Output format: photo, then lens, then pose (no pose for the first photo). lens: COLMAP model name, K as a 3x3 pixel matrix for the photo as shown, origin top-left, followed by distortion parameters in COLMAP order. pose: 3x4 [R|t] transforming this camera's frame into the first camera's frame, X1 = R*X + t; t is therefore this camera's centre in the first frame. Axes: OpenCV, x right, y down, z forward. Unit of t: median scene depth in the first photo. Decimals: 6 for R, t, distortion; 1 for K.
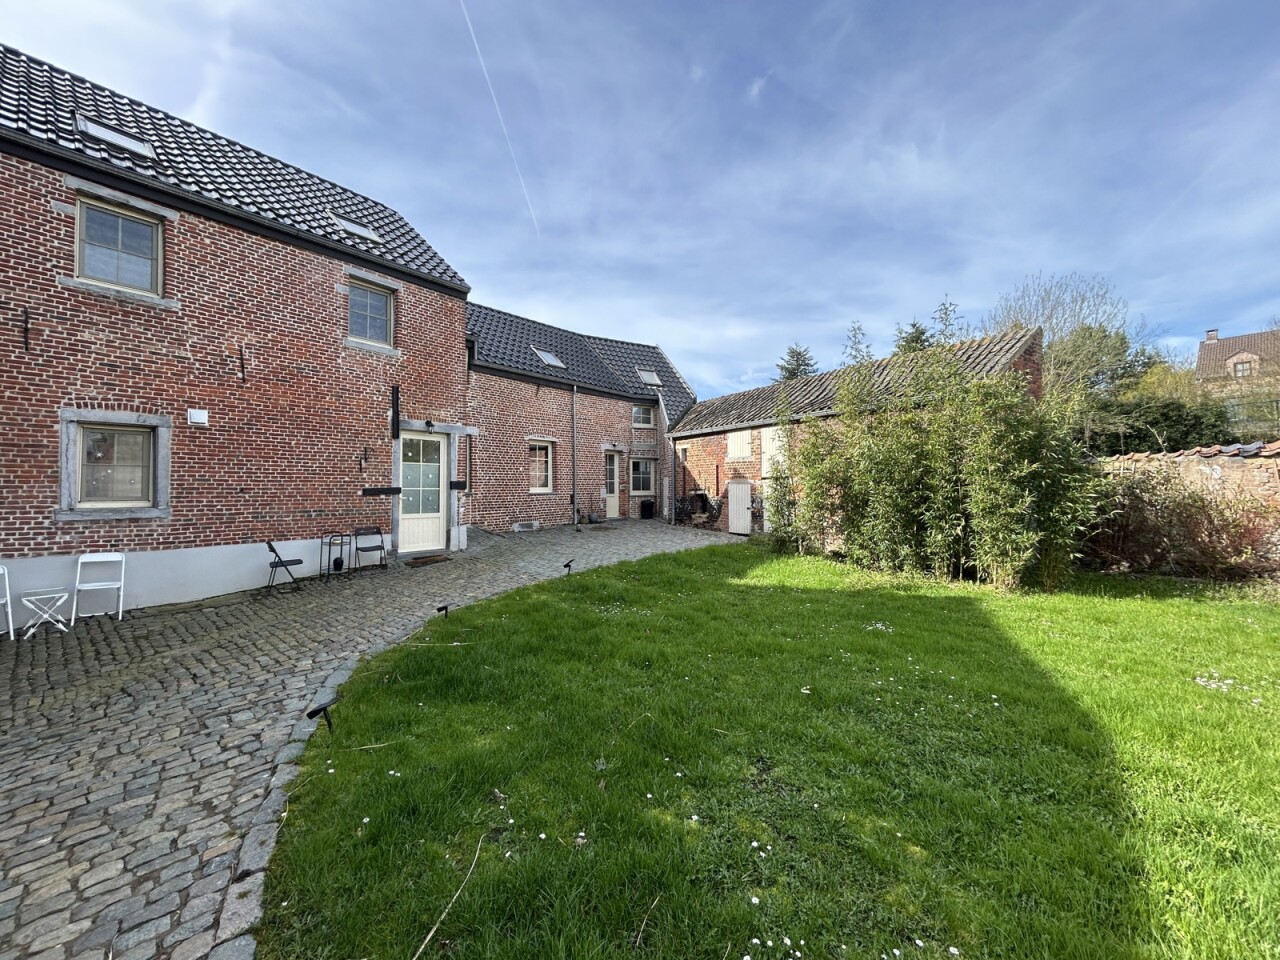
lens RADIAL K [[518.4, 0, 637.0], [0, 518.4, 476.8], [0, 0, 1]] dist [-0.000341, 0.000068]
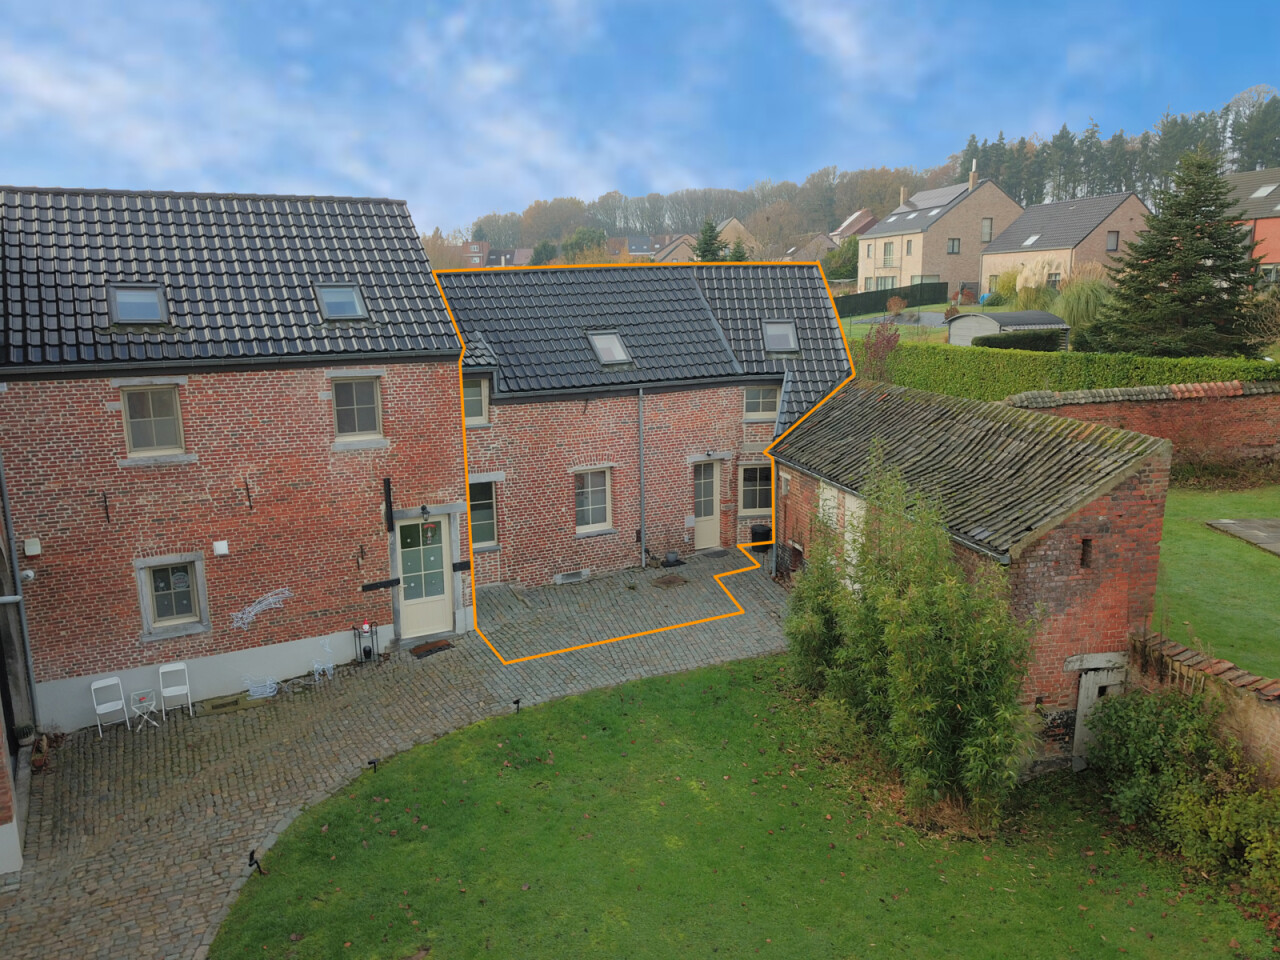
lens RADIAL K [[966.7, 0, 644.2], [0, 966.7, 487.1], [0, 0, 1]] dist [-0.011782, -0.004597]
pose [[0.927493, 0.068523, -0.367506, 0.674721], [0.017200, 0.974195, 0.225051, -0.583570], [0.373444, -0.215054, 0.902381, -0.470947]]
